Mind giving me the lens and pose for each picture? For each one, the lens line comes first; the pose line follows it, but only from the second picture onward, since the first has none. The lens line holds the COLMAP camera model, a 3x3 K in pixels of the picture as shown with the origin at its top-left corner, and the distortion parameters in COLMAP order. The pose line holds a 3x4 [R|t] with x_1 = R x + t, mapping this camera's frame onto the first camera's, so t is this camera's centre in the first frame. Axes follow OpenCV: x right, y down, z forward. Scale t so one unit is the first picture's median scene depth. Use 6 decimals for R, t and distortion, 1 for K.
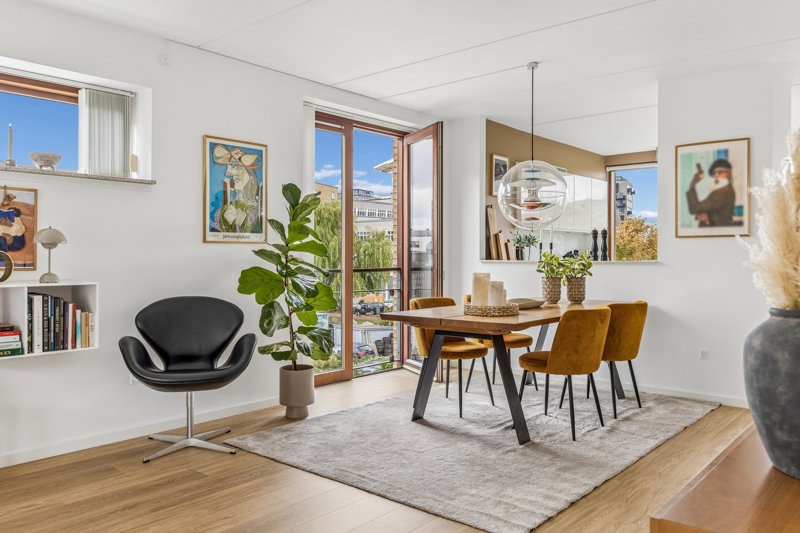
lens RADIAL K [[636.4, 0, 401.0], [0, 636.4, 259.2], [0, 0, 1]] dist [0.011610, 0.005269]
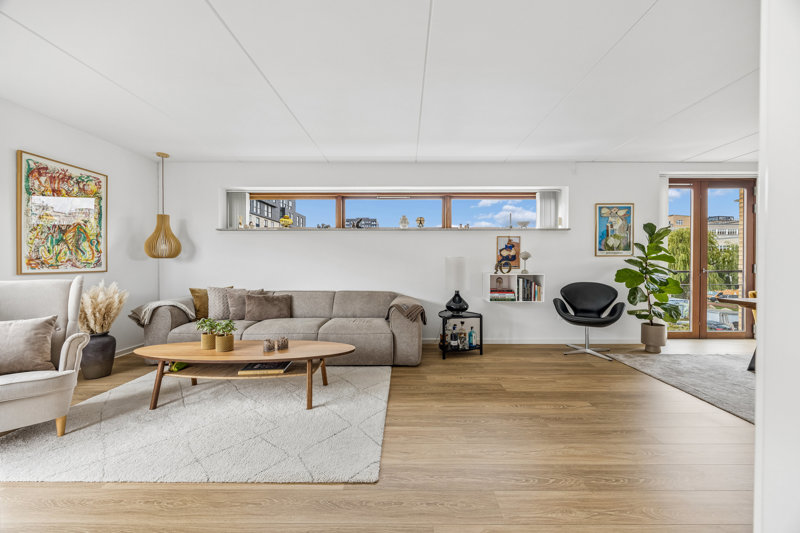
lens RADIAL K [[305.5, 0, 397.5], [0, 305.5, 265.1], [0, 0, 1]] dist [-0.007921, 0.000141]
pose [[0.635571, 0.003871, -0.772033, 0.040785], [-0.001703, 0.999992, 0.003612, -0.000026], [0.772041, -0.000981, 0.635572, -0.108434]]
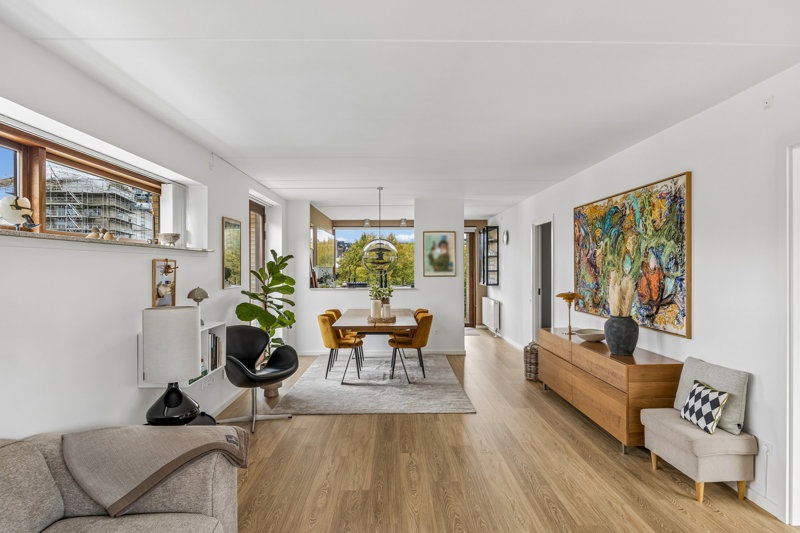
lens RADIAL K [[463.1, 0, 415.2], [0, 463.1, 269.4], [0, 0, 1]] dist [-0.020774, -0.000353]
pose [[0.732797, -0.007214, 0.680409, -0.709171], [0.006225, 0.999973, 0.003897, -0.072457], [-0.680419, 0.001380, 0.732822, -0.092215]]
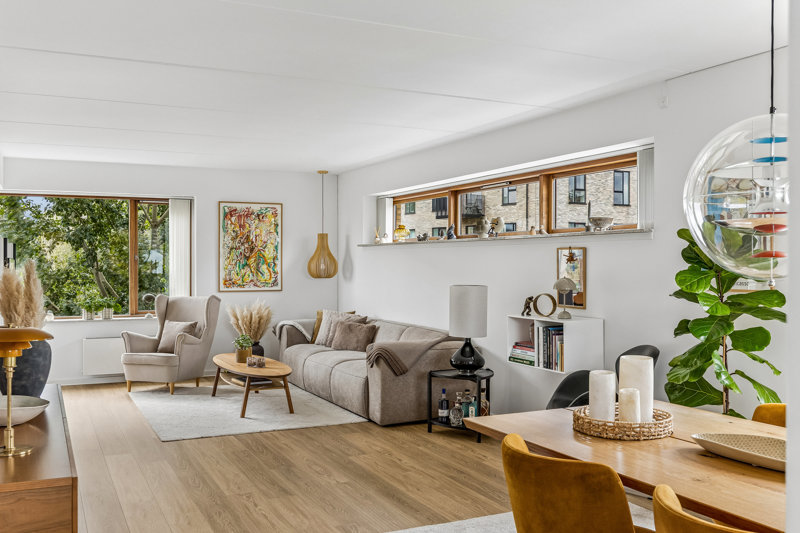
lens RADIAL K [[762.3, 0, 400.9], [0, 762.3, 266.2], [0, 0, 1]] dist [-0.042511, 0.000000]
pose [[-0.419129, 0.002110, -0.907924, 0.808381], [-0.004234, 0.999982, 0.004279, -0.061308], [0.907917, 0.005637, -0.419113, 1.061823]]
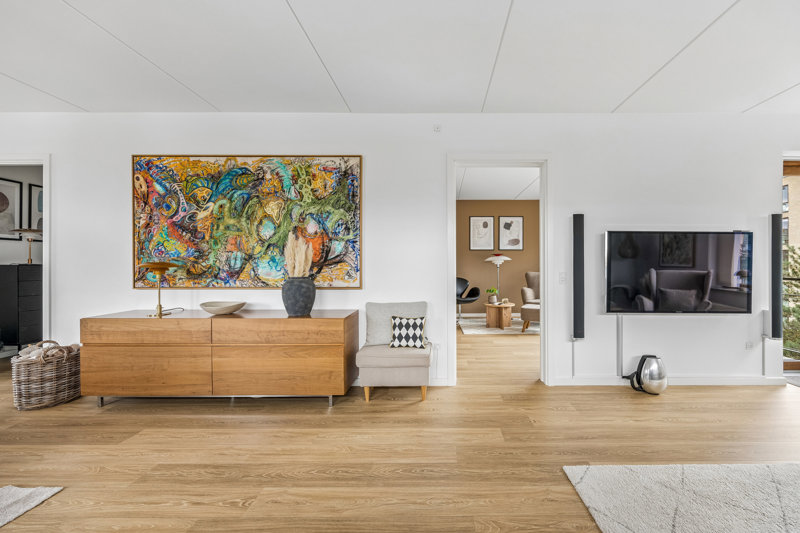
lens RADIAL K [[324.8, 0, 429.1], [0, 324.8, 265.7], [0, 0, 1]] dist [0.002394, 0.000167]
pose [[-0.643990, -0.003267, 0.765027, -0.460050], [0.004236, 0.999960, 0.007836, -0.003088], [-0.765022, 0.008286, -0.643951, 0.499290]]
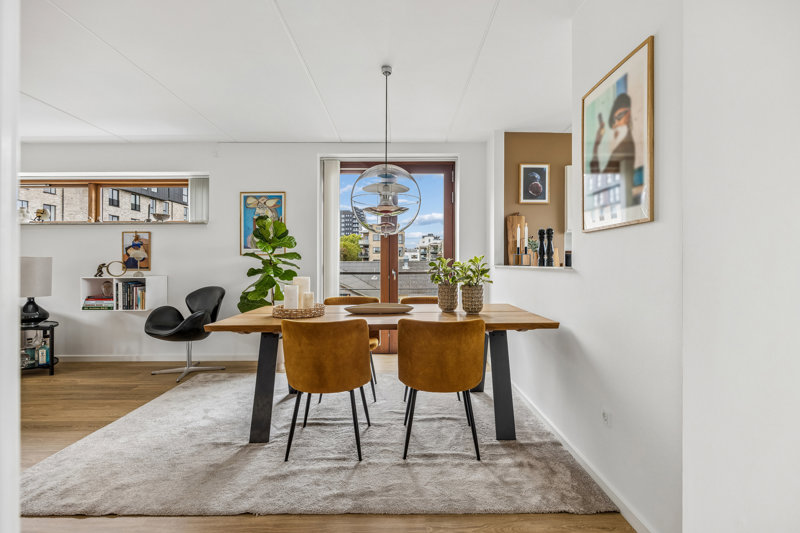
lens RADIAL K [[358.8, 0, 401.7], [0, 358.8, 261.0], [0, 0, 1]] dist [-0.002090, -0.000061]
pose [[0.645344, -0.009023, -0.763839, 0.694925], [0.002162, 0.999948, -0.009985, -0.000098], [0.763889, 0.004793, 0.645330, 0.706795]]
